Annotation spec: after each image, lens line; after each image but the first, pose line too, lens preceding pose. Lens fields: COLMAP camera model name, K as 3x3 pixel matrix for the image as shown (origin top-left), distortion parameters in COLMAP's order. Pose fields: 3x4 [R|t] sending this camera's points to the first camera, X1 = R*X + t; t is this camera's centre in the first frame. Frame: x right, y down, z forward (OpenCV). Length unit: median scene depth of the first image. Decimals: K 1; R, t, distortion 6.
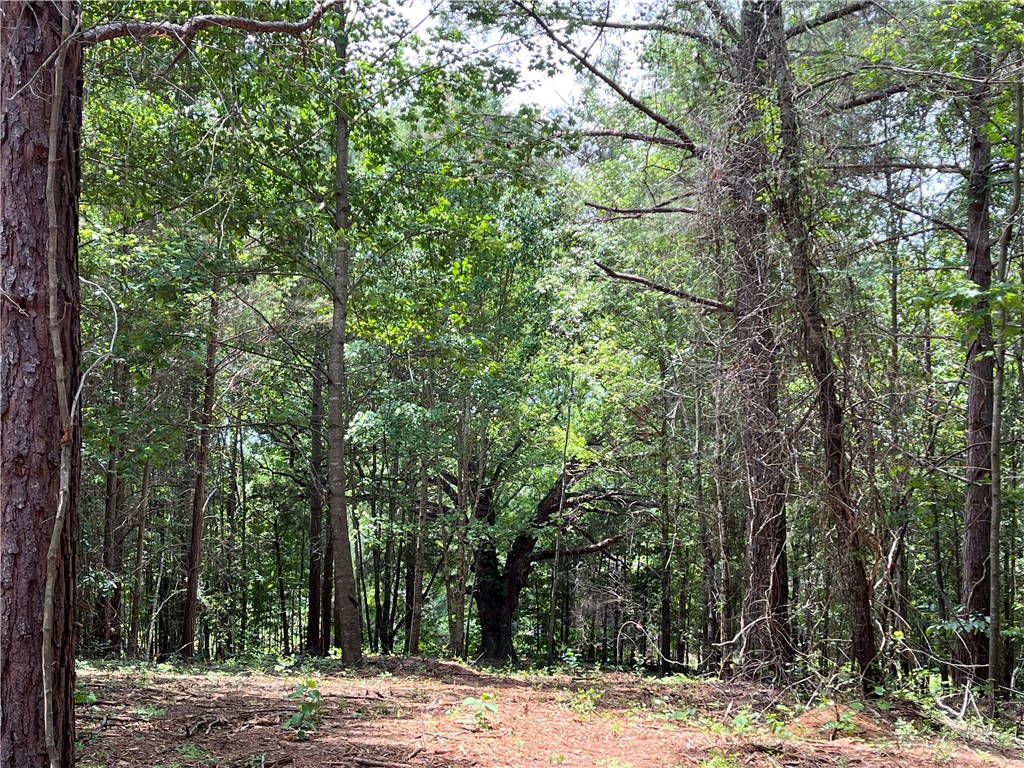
lens RADIAL K [[1427.7, 0, 511.5], [0, 1427.7, 383.6], [0, 0, 1]] dist [0.071641, 0.000000]
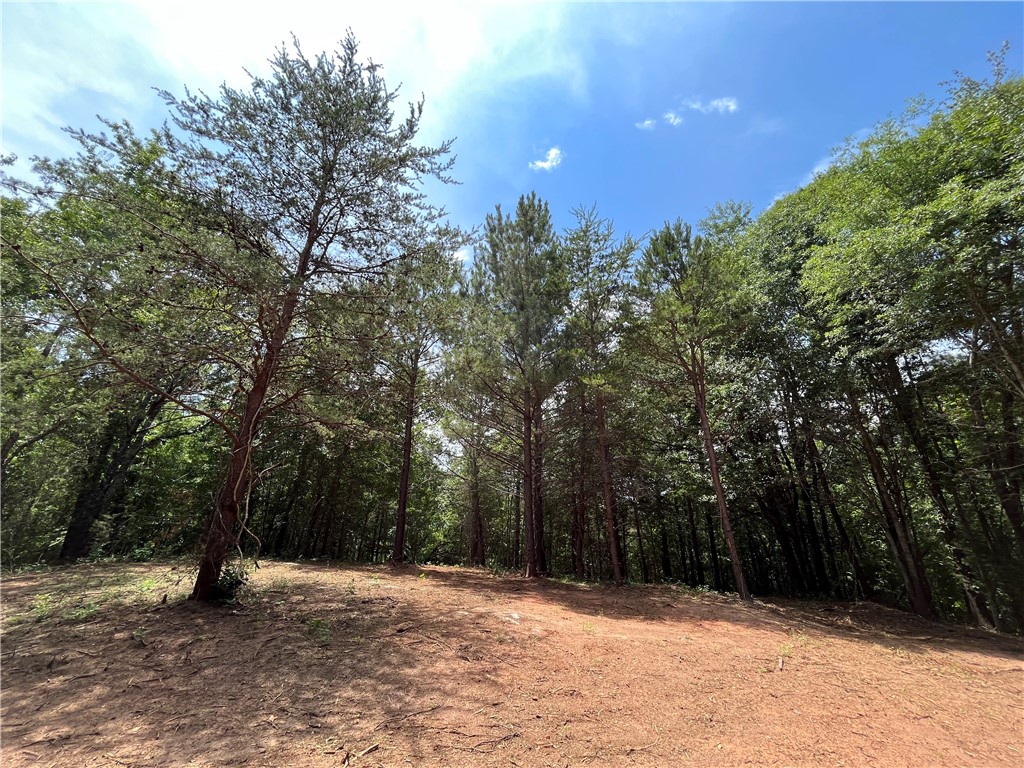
lens RADIAL K [[419.2, 0, 512.1], [0, 419.2, 385.0], [0, 0, 1]] dist [-0.001023, 0.000367]
pose [[0.978434, 0.069856, 0.194388, -0.058008], [-0.005751, 0.949926, -0.312421, 0.007736], [-0.206479, 0.304566, 0.929842, -0.855186]]
